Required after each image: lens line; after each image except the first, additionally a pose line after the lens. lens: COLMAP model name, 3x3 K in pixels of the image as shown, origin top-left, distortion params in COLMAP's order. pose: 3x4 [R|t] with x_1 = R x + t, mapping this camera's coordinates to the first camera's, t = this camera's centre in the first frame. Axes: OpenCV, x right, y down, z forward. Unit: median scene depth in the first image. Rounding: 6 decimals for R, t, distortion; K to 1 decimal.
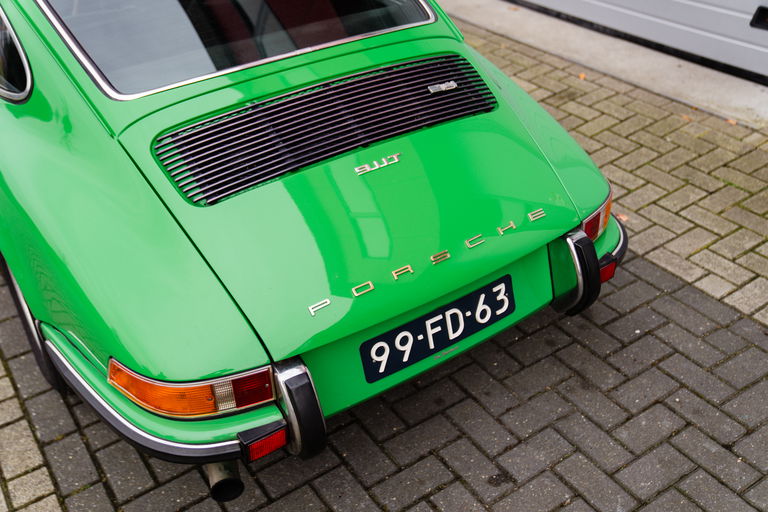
lens RADIAL K [[745.8, 0, 384.0], [0, 745.8, 256.0], [0, 0, 1]] dist [-0.013475, 0.161528]
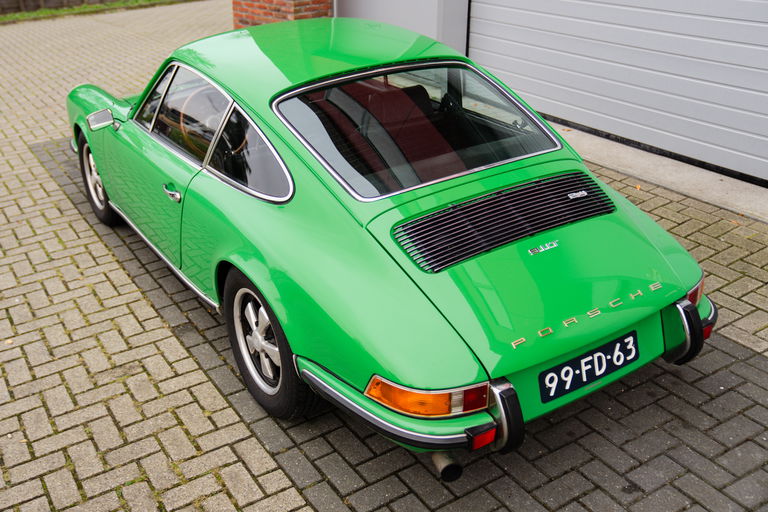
lens RADIAL K [[753.4, 0, 330.4], [0, 753.4, 242.6], [0, 0, 1]] dist [-0.063576, 0.152049]
pose [[0.997362, 0.013902, -0.071246, -0.274347], [-0.024898, 0.987464, -0.155866, 0.088024], [0.068186, 0.157229, 0.985205, -0.384016]]
